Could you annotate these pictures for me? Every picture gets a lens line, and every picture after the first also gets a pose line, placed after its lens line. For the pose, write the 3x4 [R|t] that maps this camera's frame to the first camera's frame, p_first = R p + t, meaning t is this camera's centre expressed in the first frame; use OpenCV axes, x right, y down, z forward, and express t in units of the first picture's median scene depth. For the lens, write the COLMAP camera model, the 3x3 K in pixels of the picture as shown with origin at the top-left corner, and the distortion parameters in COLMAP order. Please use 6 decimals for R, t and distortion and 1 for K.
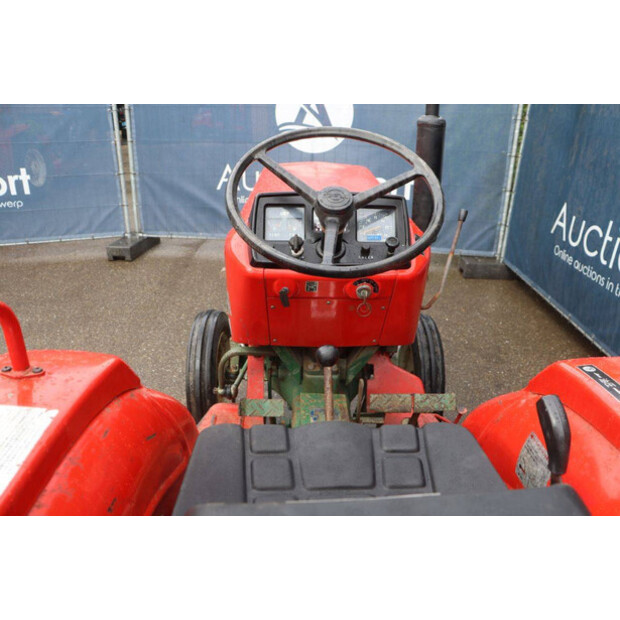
lens RADIAL K [[504.1, 0, 310.0], [0, 504.1, 310.0], [0, 0, 1]] dist [-0.140360, -0.078896]
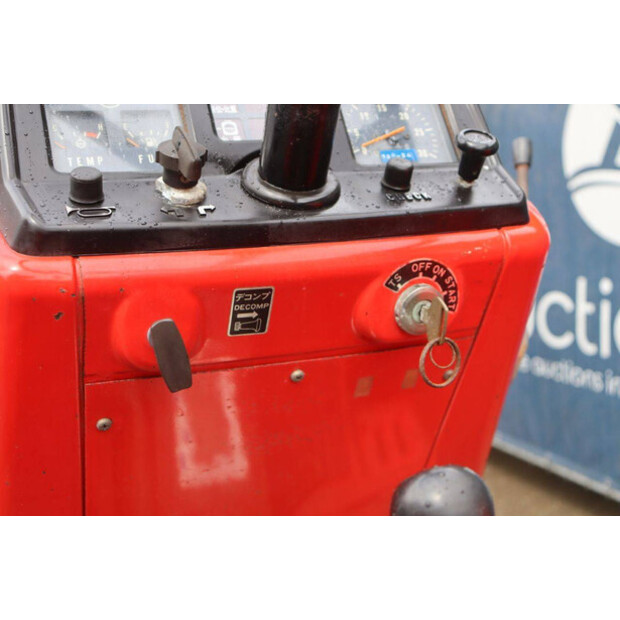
lens RADIAL K [[798.2, 0, 310.2], [0, 798.2, 291.0], [0, 0, 1]] dist [-0.008631, -0.006389]
pose [[0.926047, -0.102375, 0.363258, -0.123840], [0.209634, 0.939897, -0.269532, 0.067354], [-0.313832, 0.325751, 0.891850, 0.576084]]
